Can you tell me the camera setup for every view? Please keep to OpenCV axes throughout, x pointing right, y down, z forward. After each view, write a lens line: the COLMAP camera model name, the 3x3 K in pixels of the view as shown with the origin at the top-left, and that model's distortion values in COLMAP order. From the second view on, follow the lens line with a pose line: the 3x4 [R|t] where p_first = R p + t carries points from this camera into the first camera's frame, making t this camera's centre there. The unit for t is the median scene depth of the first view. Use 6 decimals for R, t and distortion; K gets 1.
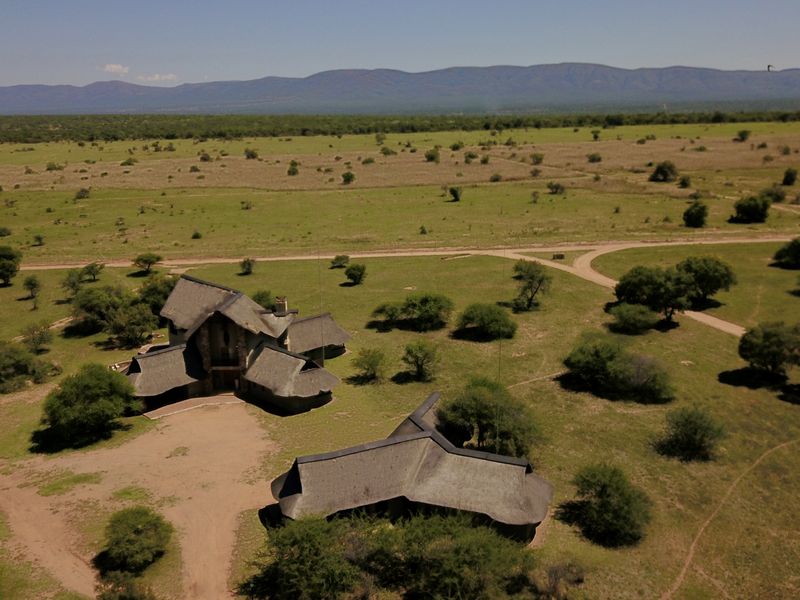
lens RADIAL K [[840.4, 0, 405.5], [0, 840.4, 302.7], [0, 0, 1]] dist [0.015226, 0.000000]
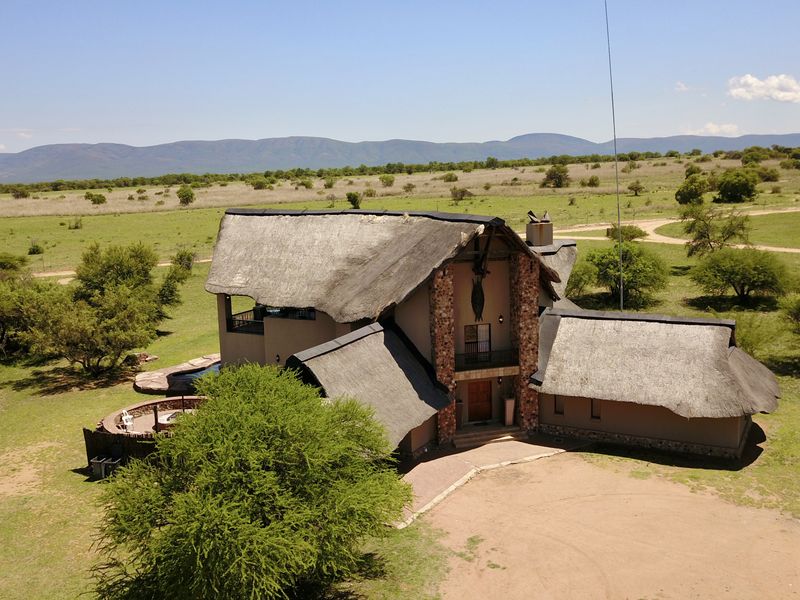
lens RADIAL K [[840.4, 0, 400.8], [0, 840.4, 298.0], [0, 0, 1]] dist [0.015226, 0.000000]
pose [[0.952347, -0.065947, 0.297803, -0.369858], [0.092499, 0.992812, -0.075950, 0.068554], [-0.290654, 0.099877, 0.951601, 0.627247]]
